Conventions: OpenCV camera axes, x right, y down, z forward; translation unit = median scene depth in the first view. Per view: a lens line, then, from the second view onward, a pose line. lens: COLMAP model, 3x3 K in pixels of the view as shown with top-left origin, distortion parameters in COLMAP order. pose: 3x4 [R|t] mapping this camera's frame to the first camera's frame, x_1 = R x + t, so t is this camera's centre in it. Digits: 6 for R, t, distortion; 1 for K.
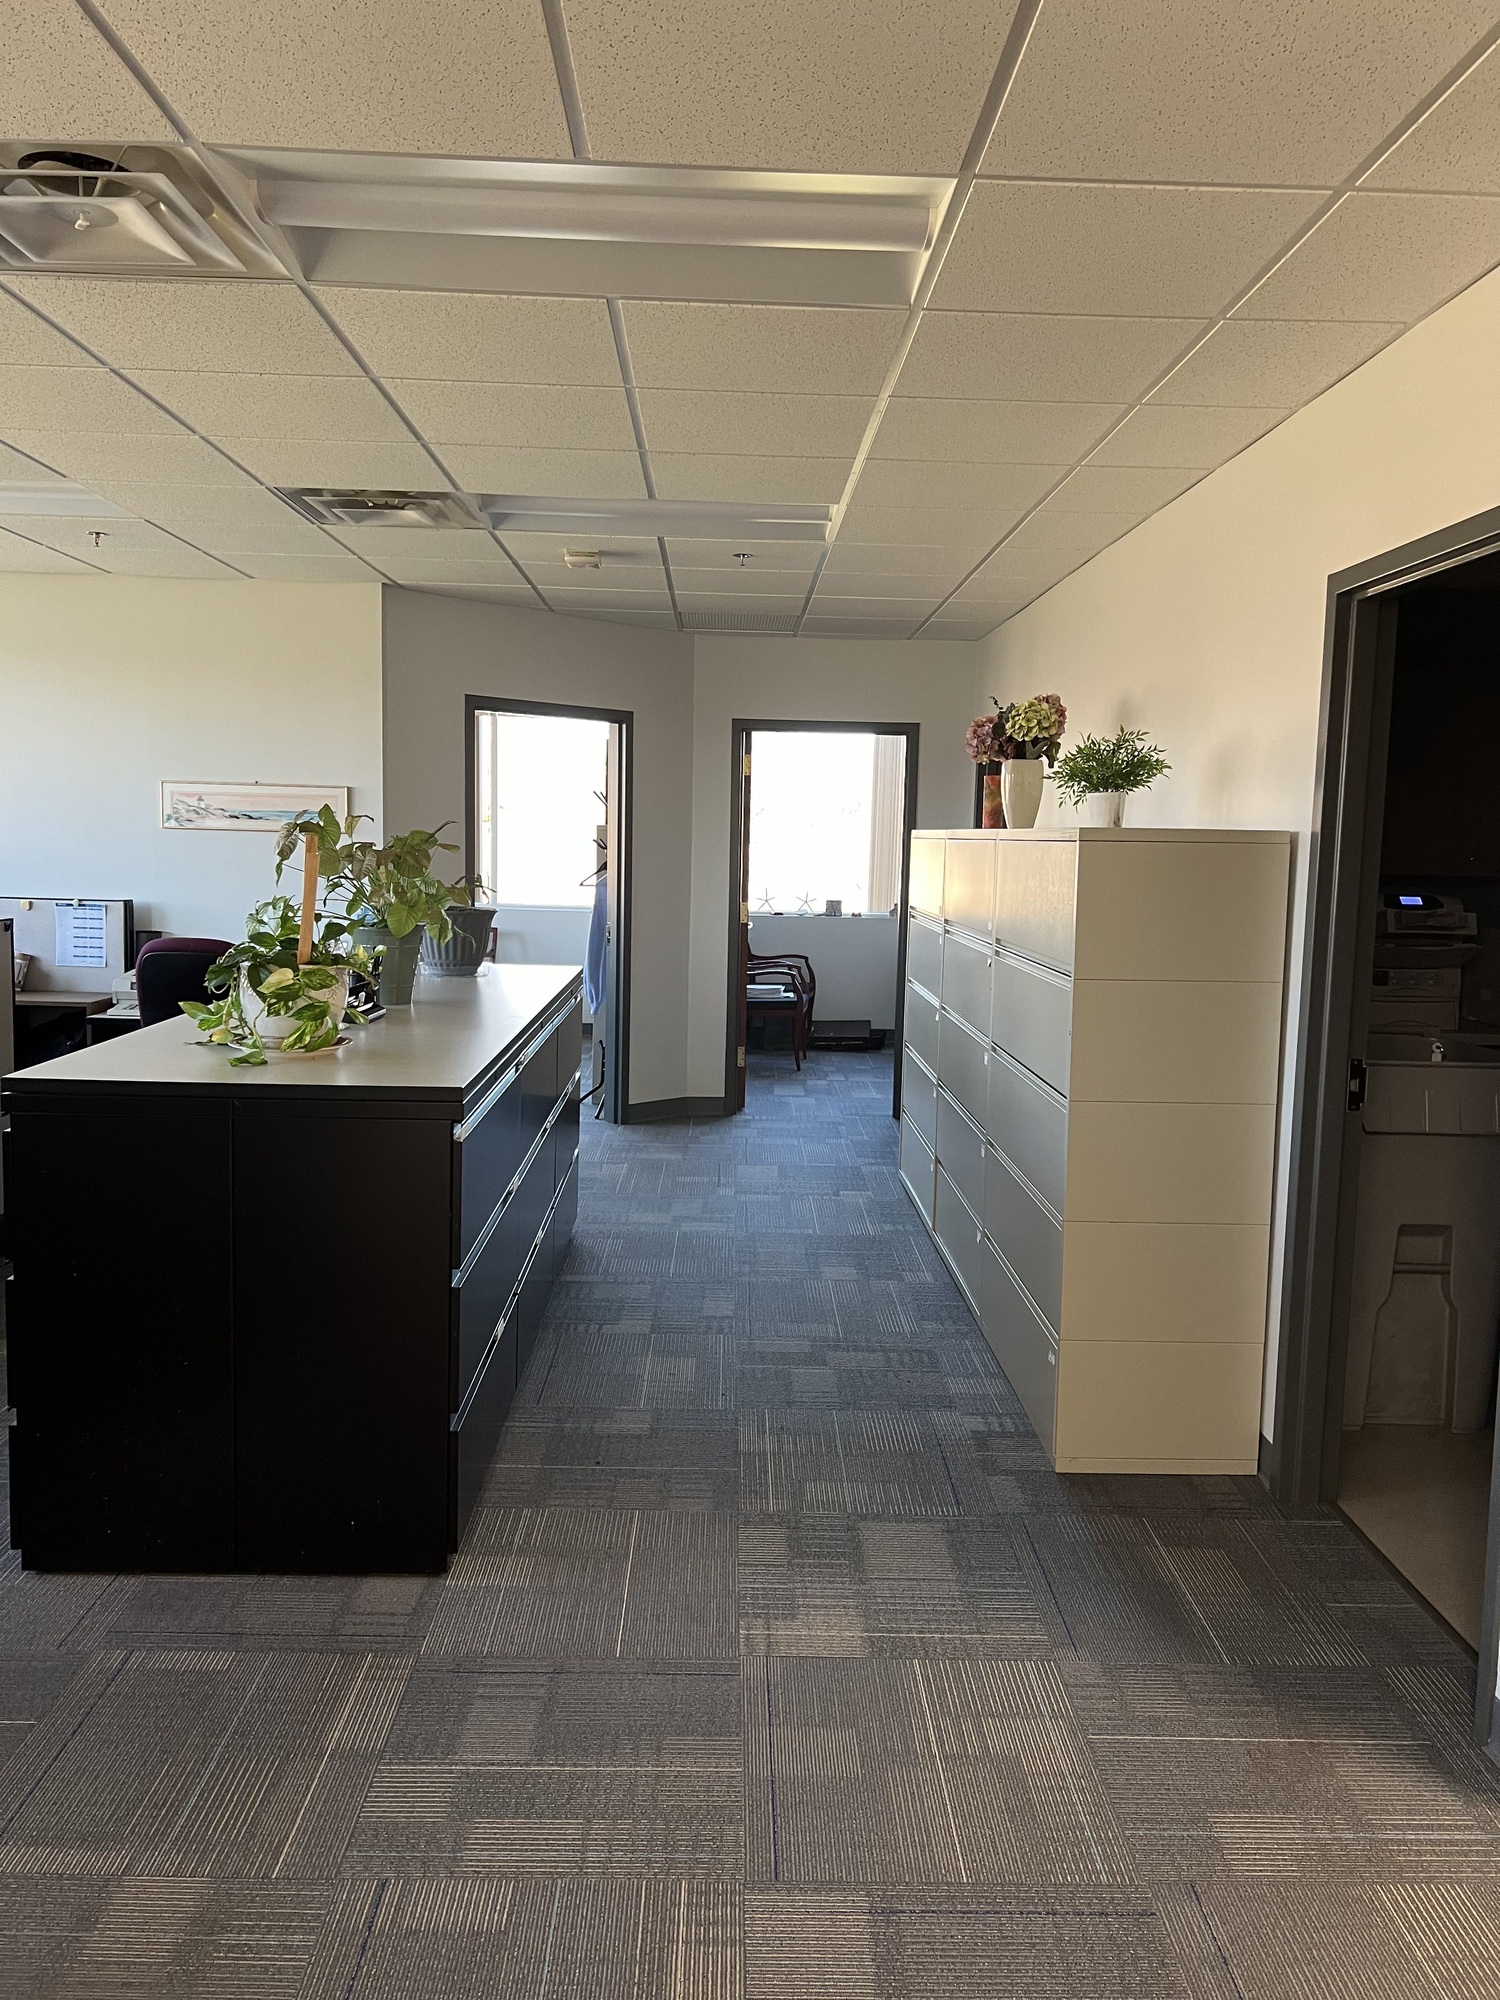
lens RADIAL K [[1500.3, 0, 750.0], [0, 1500.3, 1000.0], [0, 0, 1]] dist [0.006924, -0.000713]
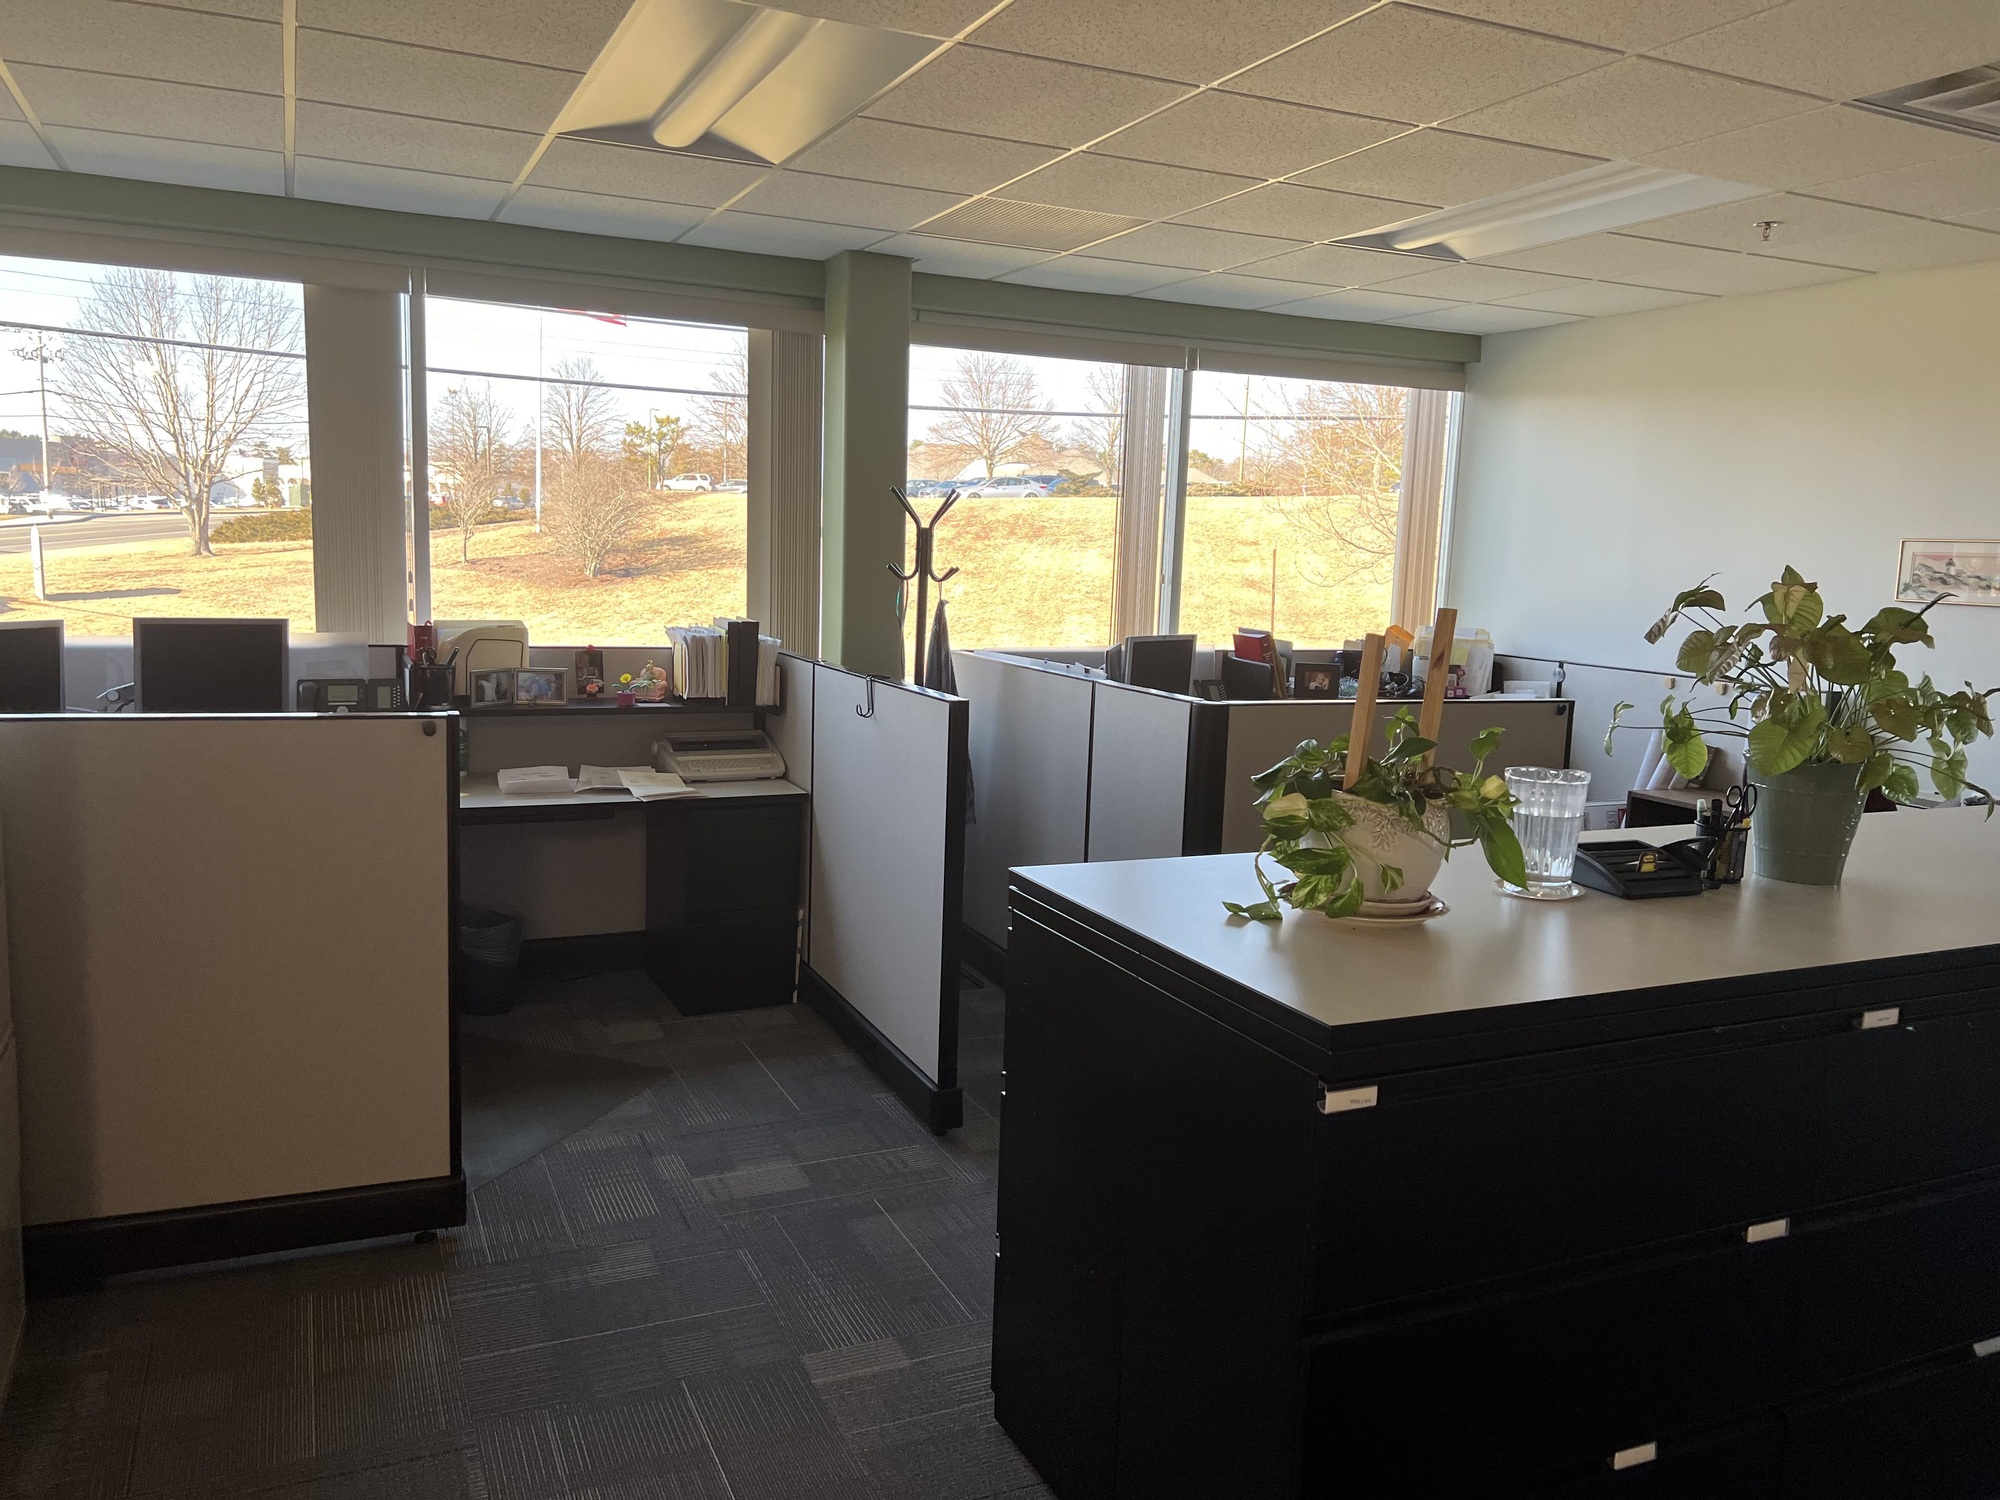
lens RADIAL K [[1500.3, 0, 1000.0], [0, 1500.3, 750.0], [0, 0, 1]] dist [0.006924, -0.000713]
pose [[0.398801, 0.115919, -0.909682, 0.129174], [-0.129014, 0.989205, 0.069493, -0.034334], [0.907917, 0.089647, 0.409451, 0.283795]]
